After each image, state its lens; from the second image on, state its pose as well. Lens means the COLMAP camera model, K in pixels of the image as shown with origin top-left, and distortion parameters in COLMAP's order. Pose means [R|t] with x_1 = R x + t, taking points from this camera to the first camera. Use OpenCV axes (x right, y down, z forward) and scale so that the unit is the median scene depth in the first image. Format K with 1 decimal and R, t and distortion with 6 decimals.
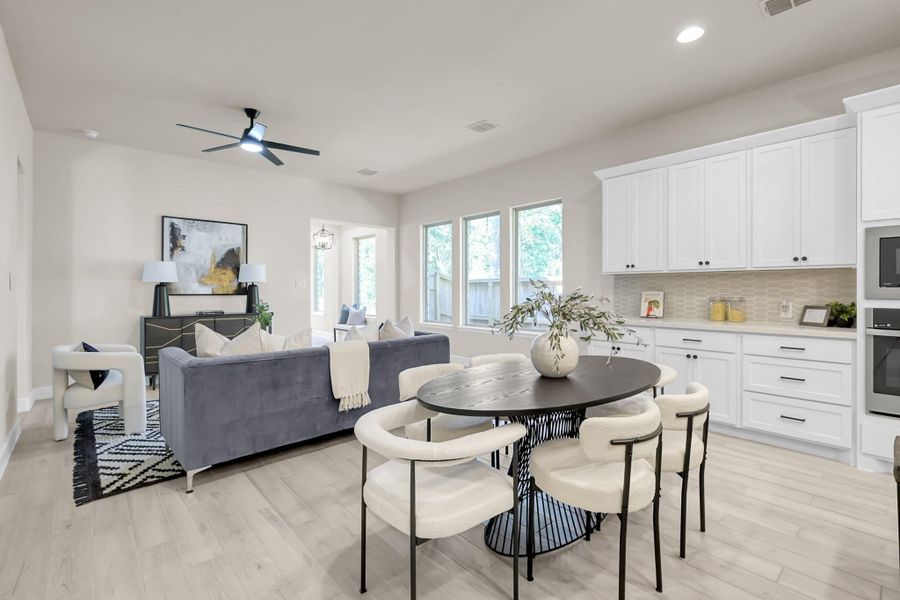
lens RADIAL K [[432.6, 0, 437.4], [0, 432.6, 289.1], [0, 0, 1]] dist [0.001346, 0.000181]
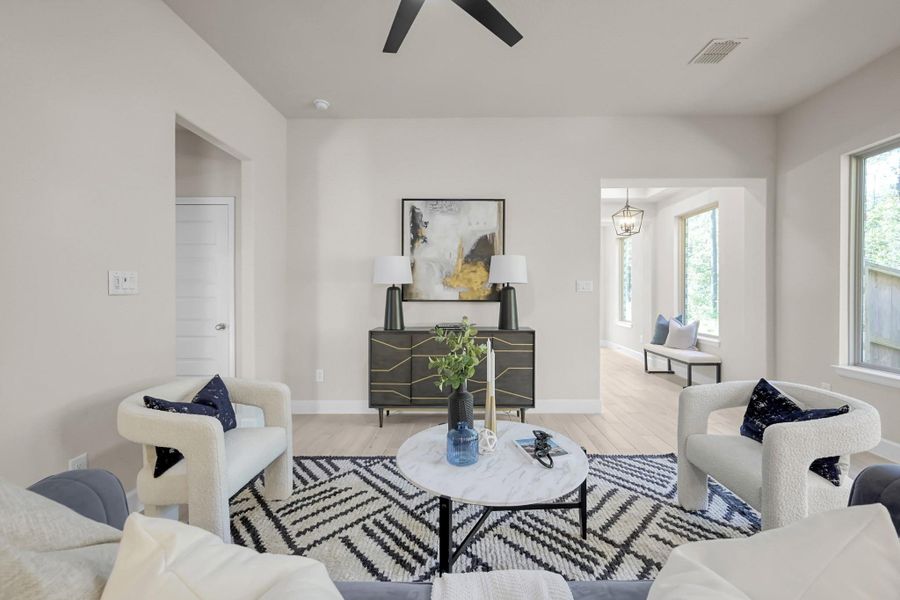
lens RADIAL K [[371.6, 0, 468.5], [0, 371.6, 295.4], [0, 0, 1]] dist [0.010771, 0.000118]
pose [[0.769001, 0.005721, -0.639222, -0.109854], [-0.000044, 0.999960, 0.008897, -0.001710], [0.639248, -0.006814, 0.768970, 0.531506]]
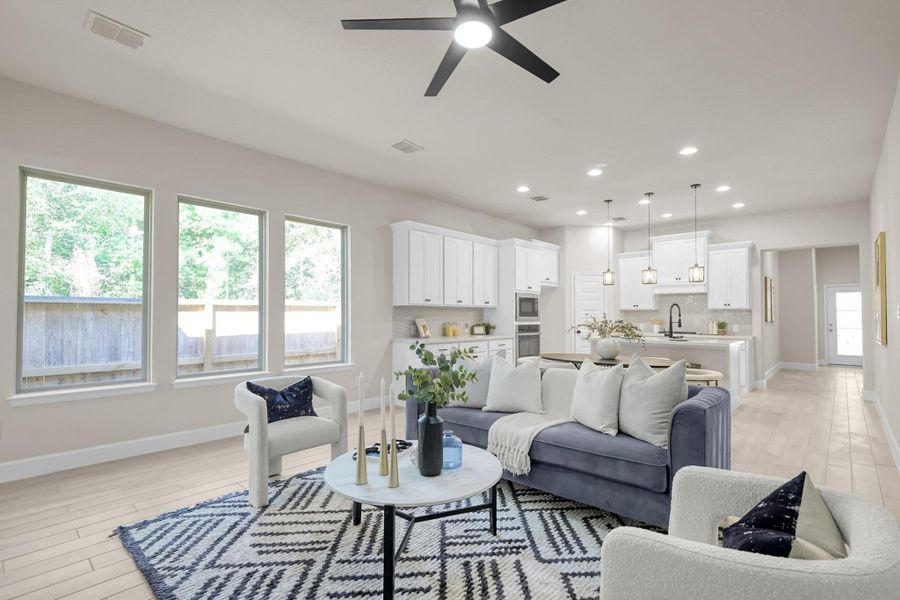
lens RADIAL K [[426.4, 0, 446.0], [0, 426.4, 306.5], [0, 0, 1]] dist [-0.003243, -0.000282]
pose [[-0.123014, 0.023426, 0.992128, -0.628992], [-0.001408, 0.999716, -0.023780, -0.001450], [-0.992404, -0.004322, -0.122946, 0.780390]]
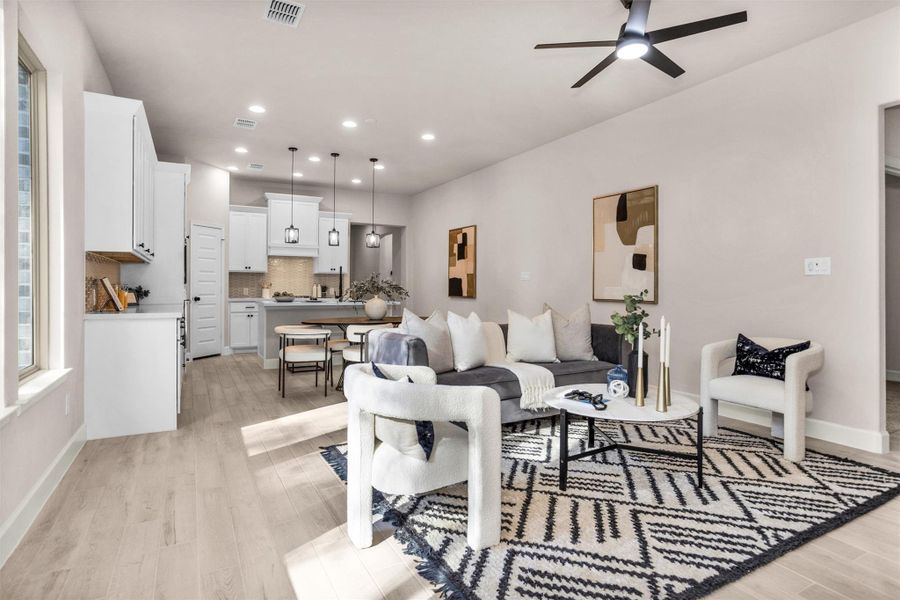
lens RADIAL K [[511.0, 0, 450.8], [0, 511.0, 286.3], [0, 0, 1]] dist [-0.016855, 0.000293]
pose [[-0.983968, 0.000369, 0.178343, -0.208707], [0.000728, 0.999998, 0.001949, 0.012733], [-0.178342, 0.002048, -0.983966, 1.263841]]
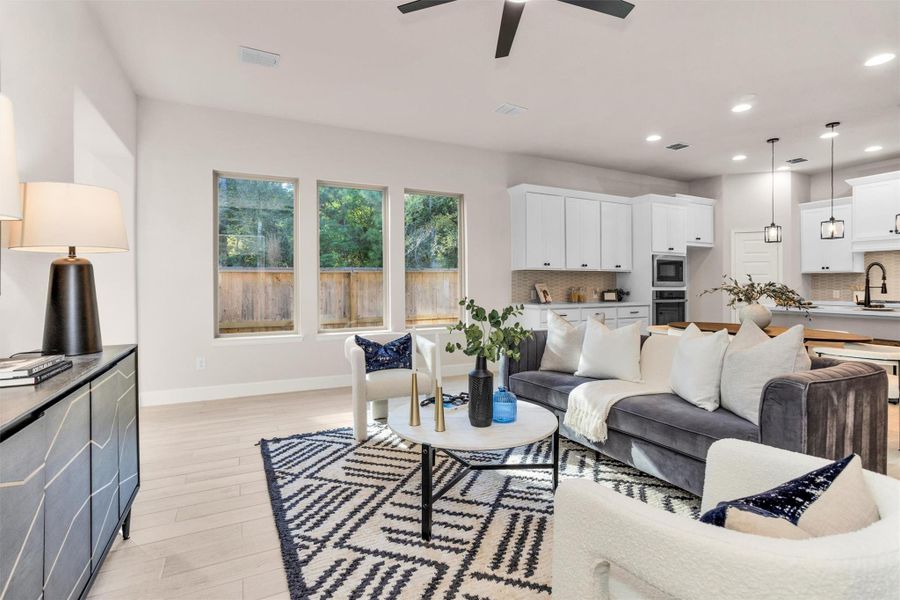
lens RADIAL K [[431.7, 0, 437.1], [0, 431.7, 286.9], [0, 0, 1]] dist [-0.057829, 0.030672]
pose [[0.254308, -0.001607, 0.967122, -0.639353], [0.000809, 0.999999, 0.001449, 0.009011], [-0.967123, 0.000414, 0.254309, 0.697397]]
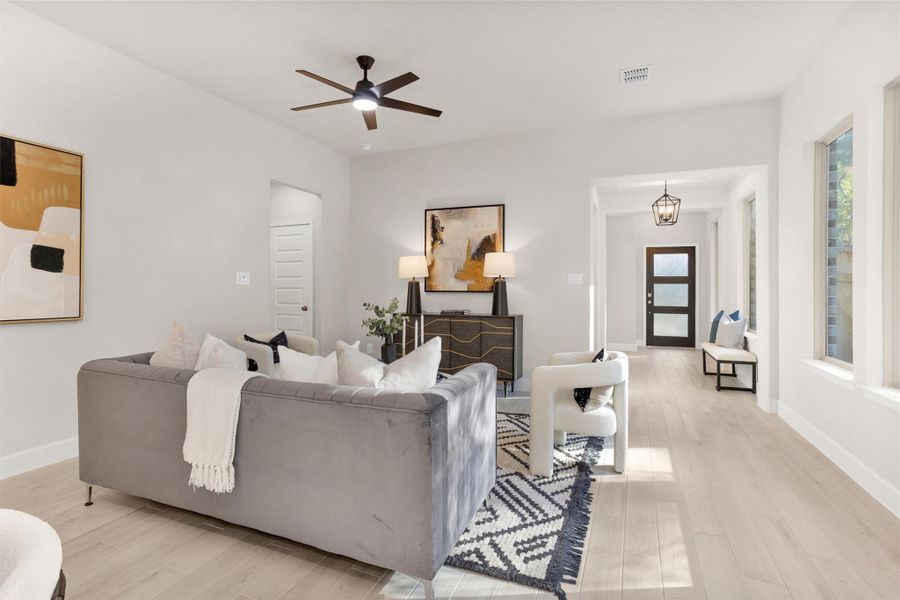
lens RADIAL K [[432.6, 0, 437.4], [0, 432.6, 289.1], [0, 0, 1]] dist [0.001346, 0.000181]
pose [[0.453105, 0.004073, -0.891448, 0.226940], [-0.000700, 0.999991, 0.004213, 0.004303], [0.891457, -0.001285, 0.453103, 0.554191]]
